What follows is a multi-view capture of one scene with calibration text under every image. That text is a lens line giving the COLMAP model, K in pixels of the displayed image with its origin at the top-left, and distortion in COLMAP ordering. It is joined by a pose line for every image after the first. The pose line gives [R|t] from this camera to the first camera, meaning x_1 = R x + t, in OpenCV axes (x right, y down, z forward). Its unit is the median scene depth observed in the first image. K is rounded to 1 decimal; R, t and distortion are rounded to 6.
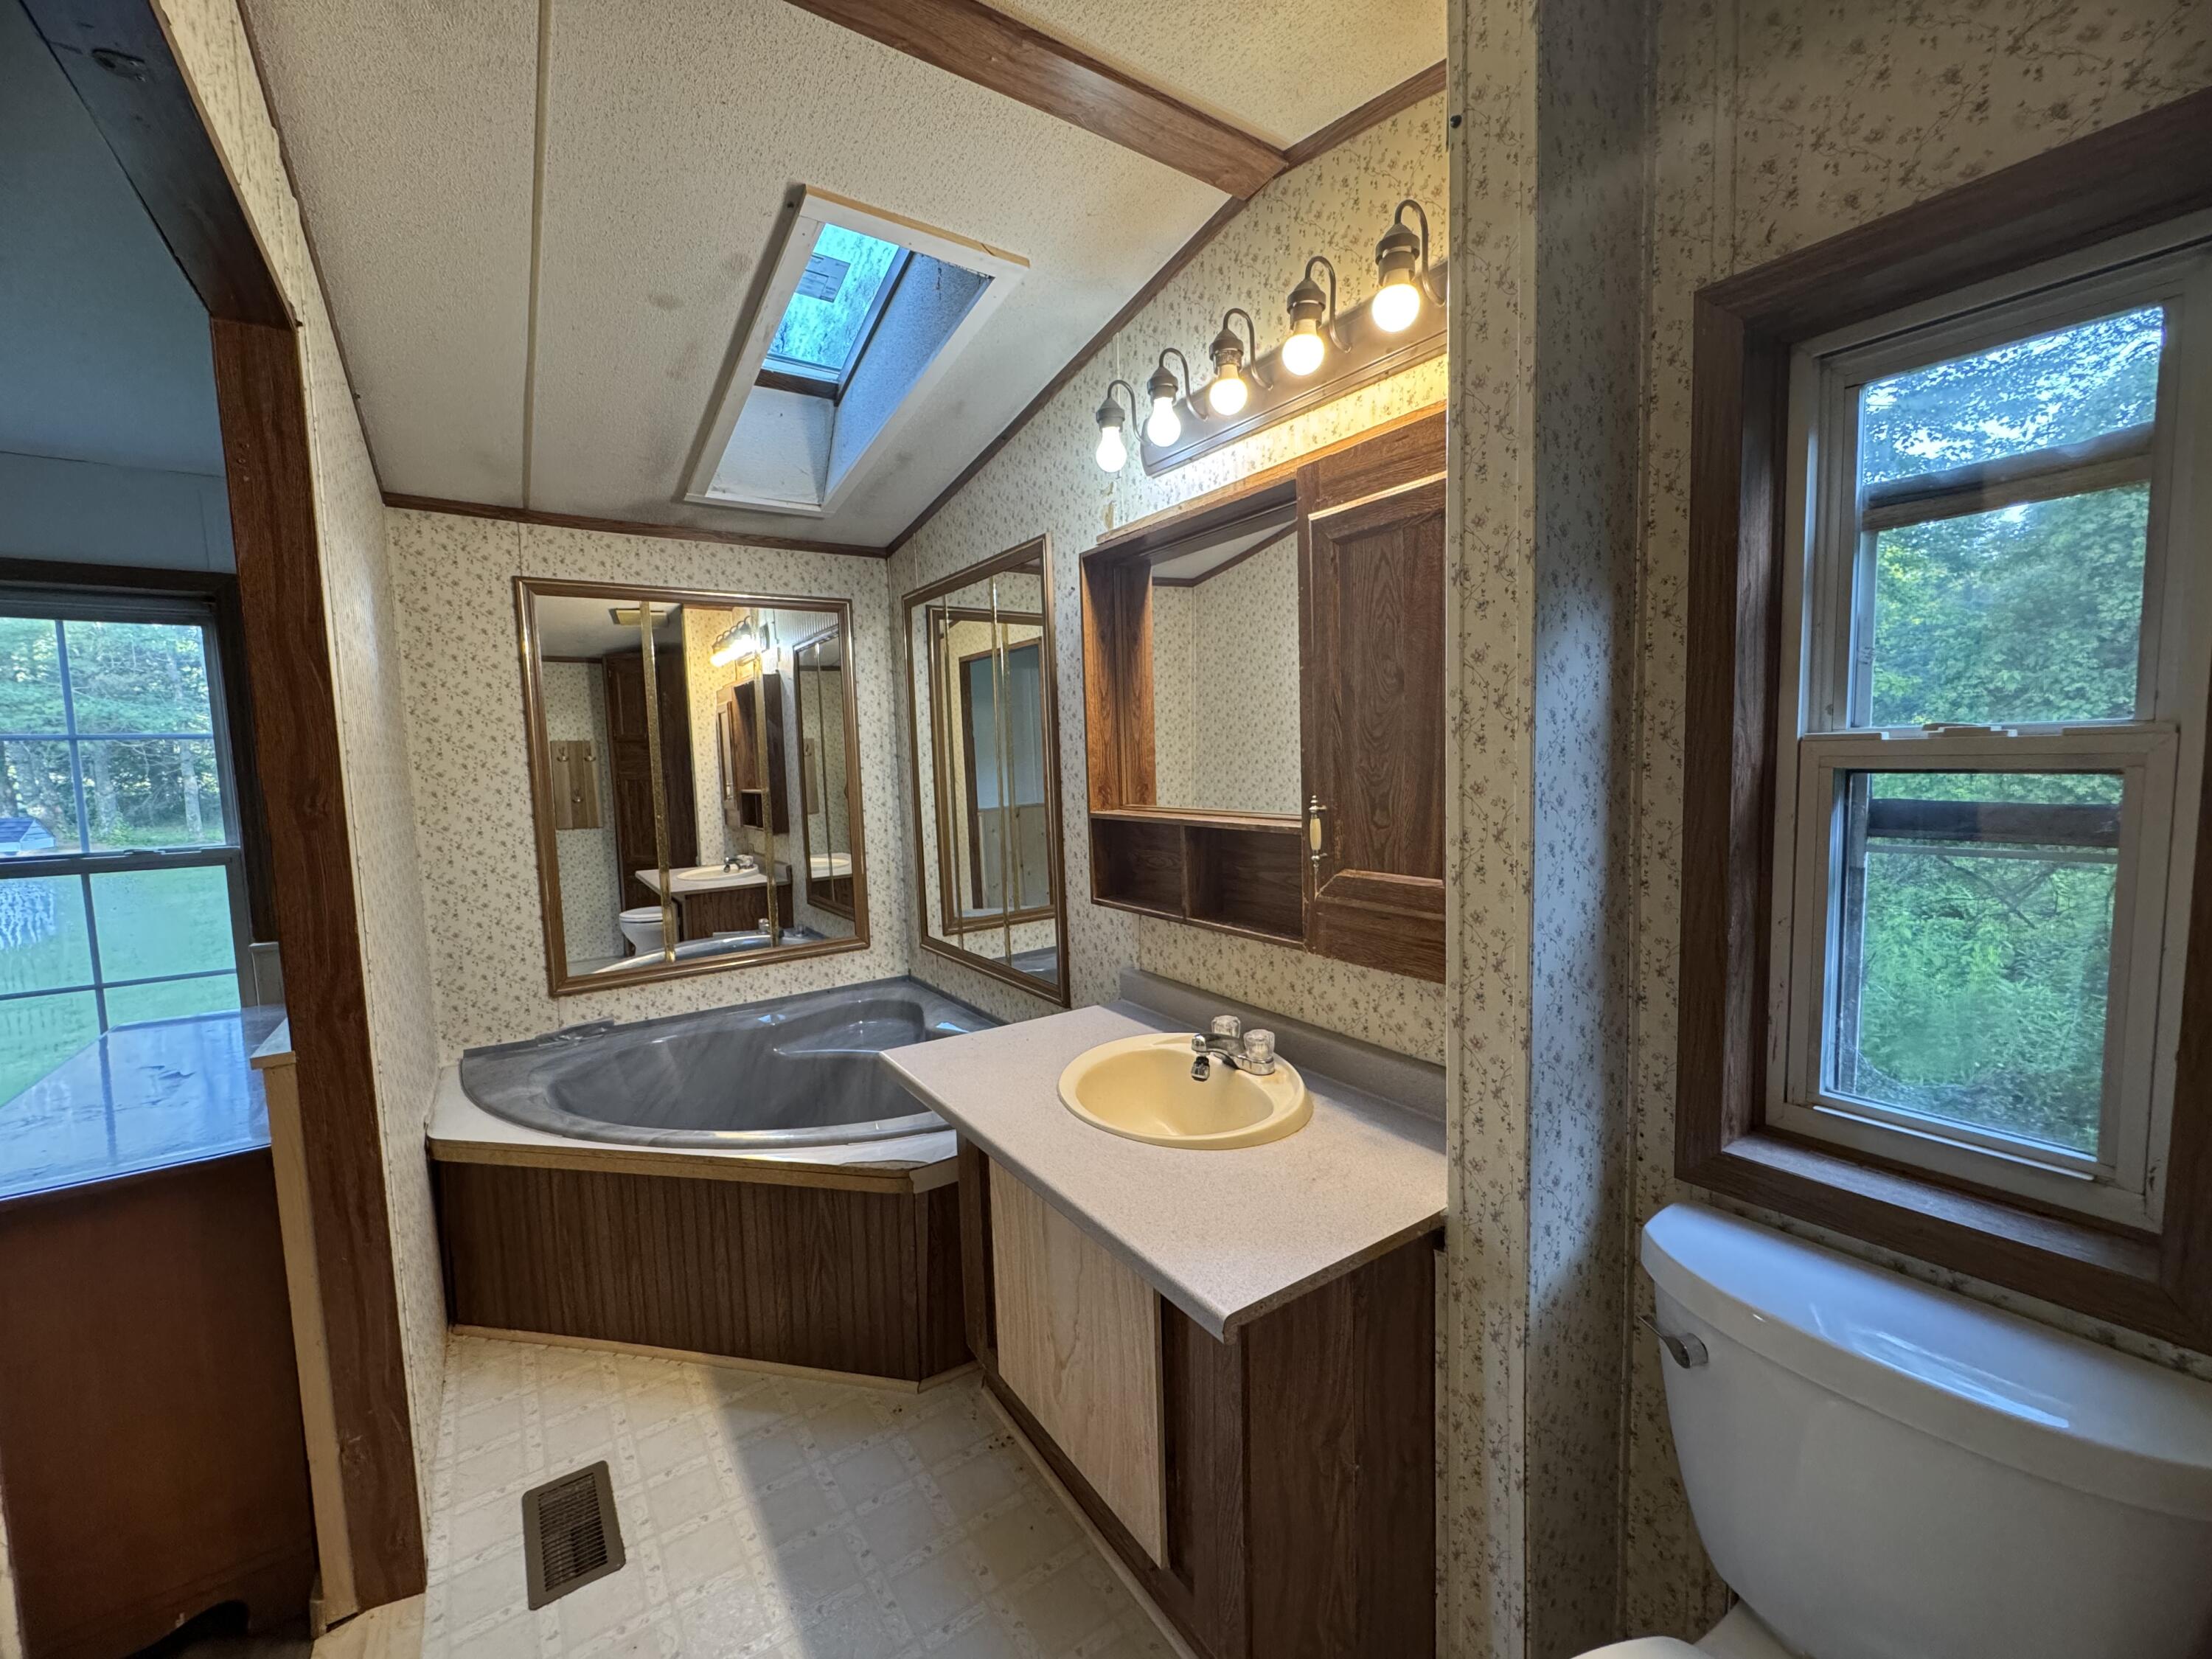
lens RADIAL K [[891.9, 0, 1109.4], [0, 891.9, 827.8], [0, 0, 1]] dist [-0.002336, -0.000123]
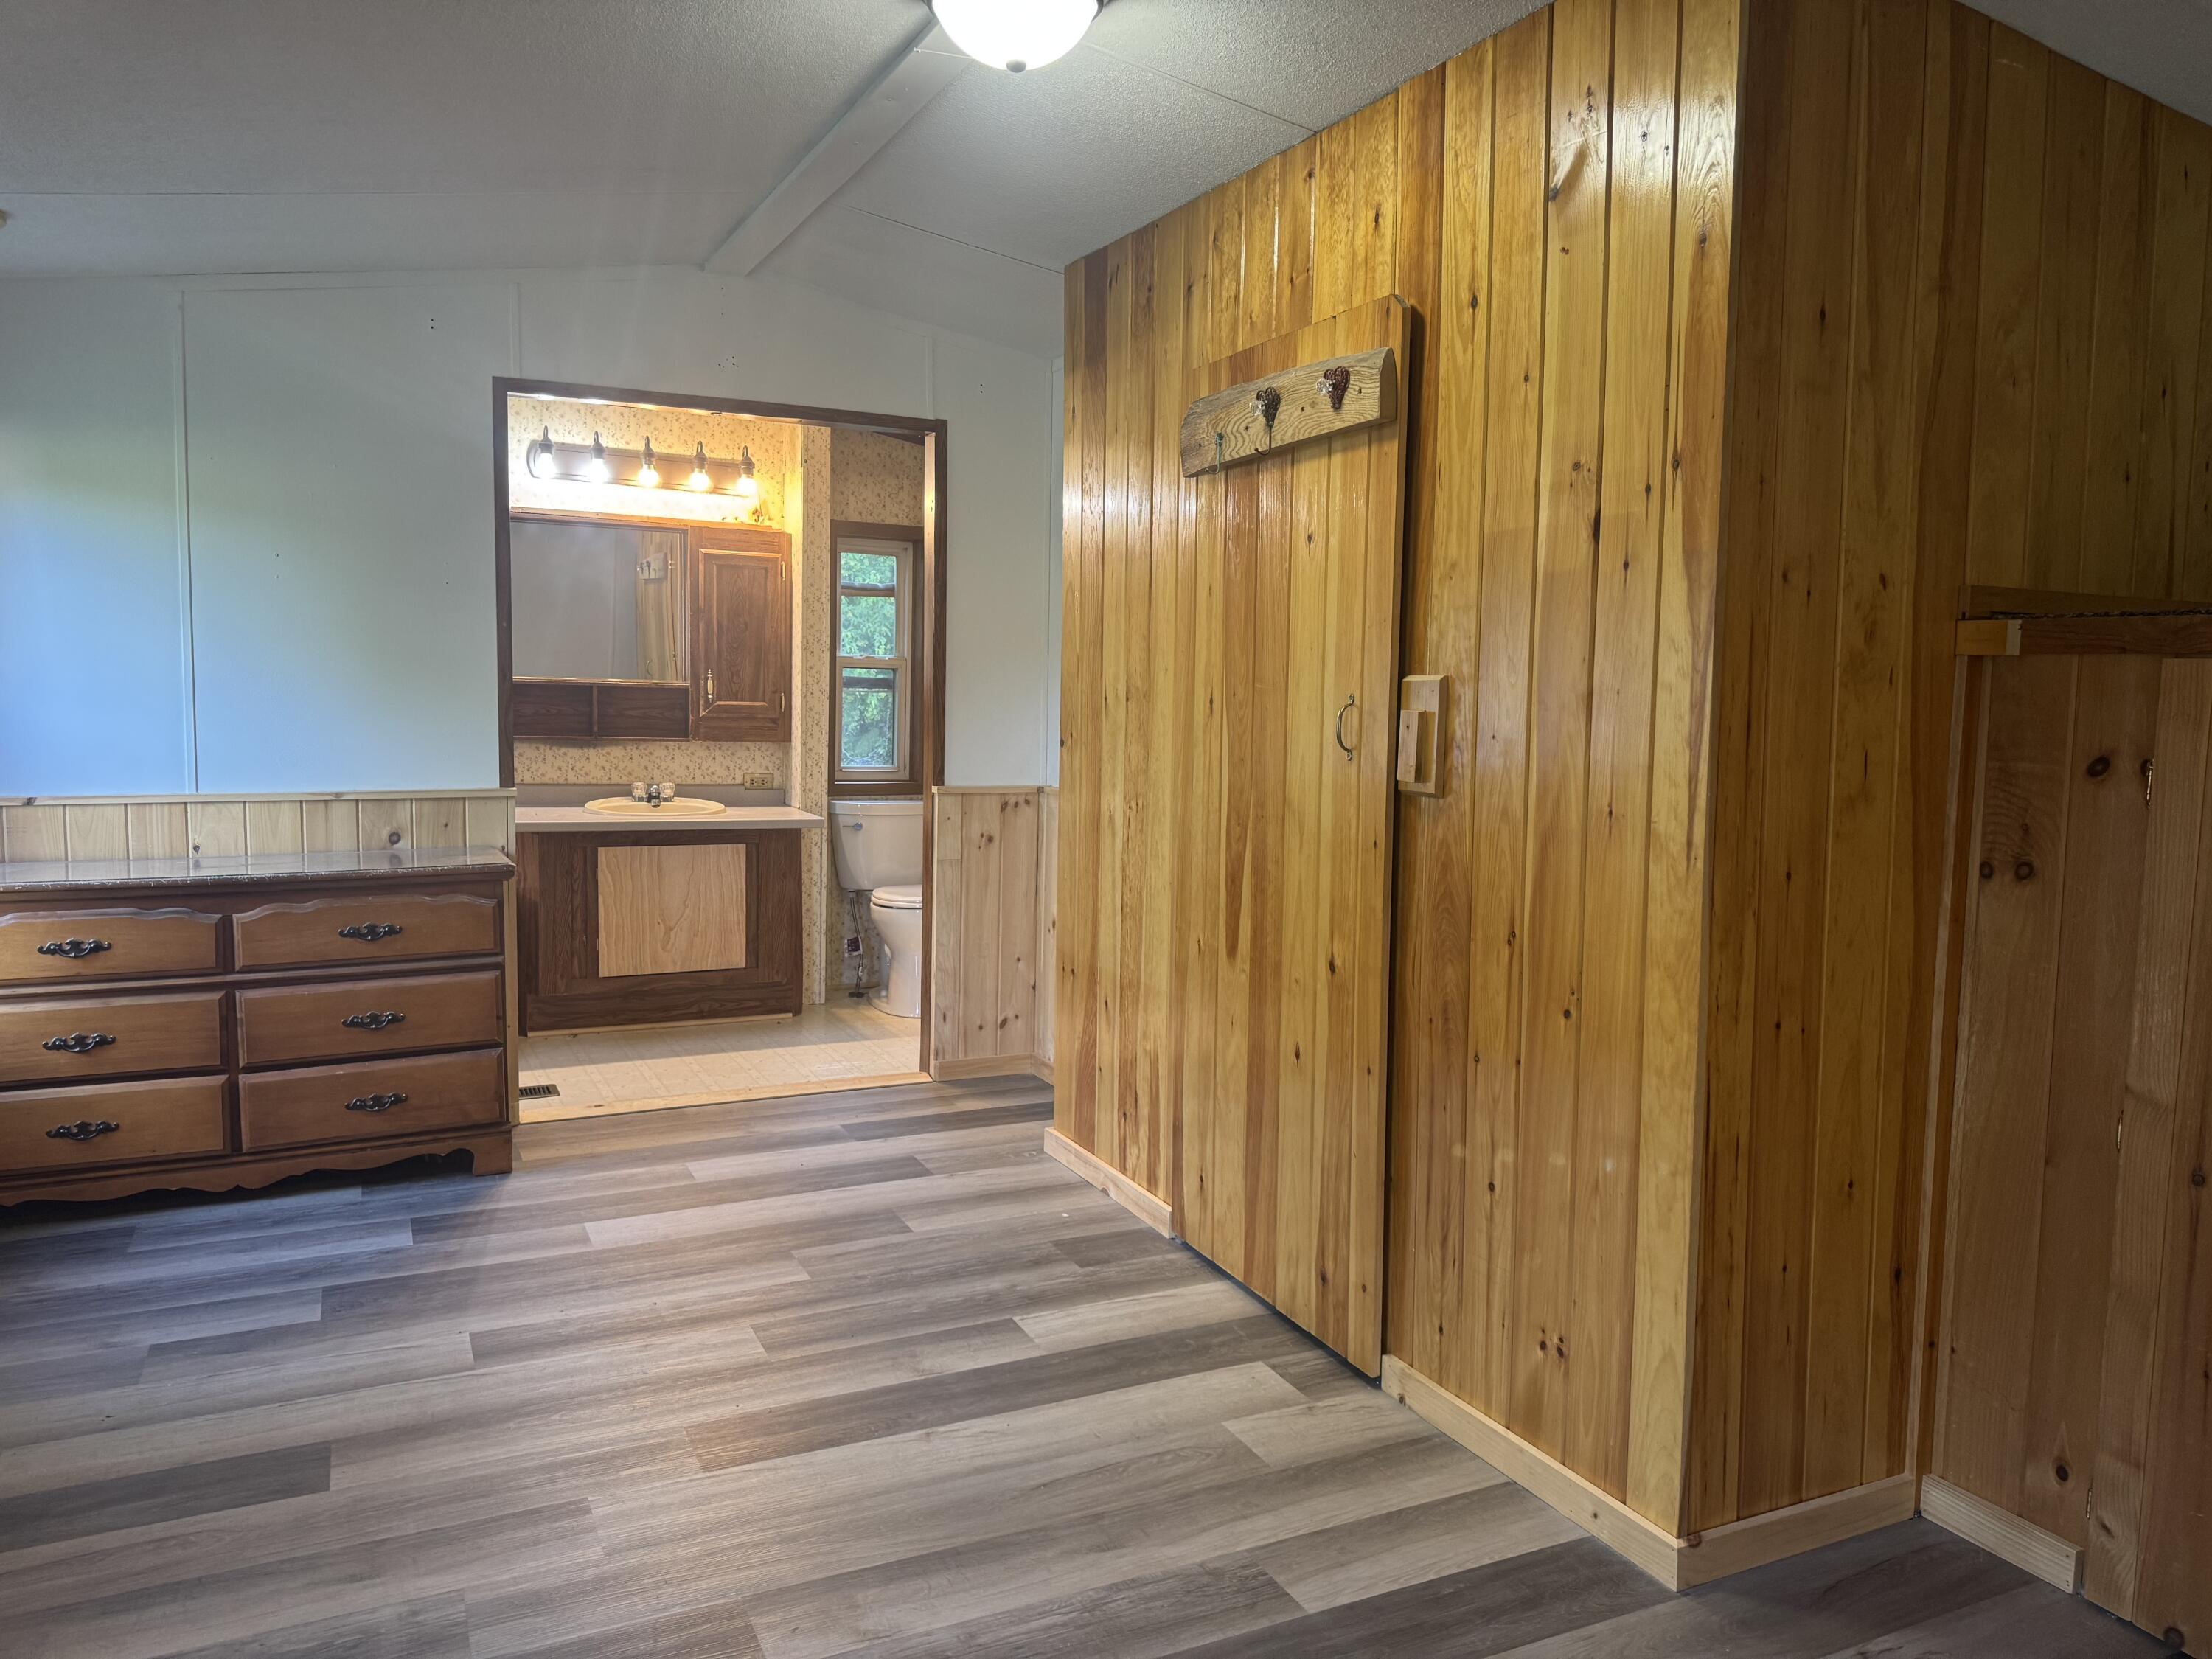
lens RADIAL K [[1564.1, 0, 1107.7], [0, 1564.1, 821.1], [0, 0, 1]] dist [0.000416, 0.000012]
pose [[0.147318, -0.055078, 0.987554, -5.218267], [0.049188, 0.997621, 0.048302, 0.300055], [-0.987865, 0.041460, 0.149676, -0.901468]]
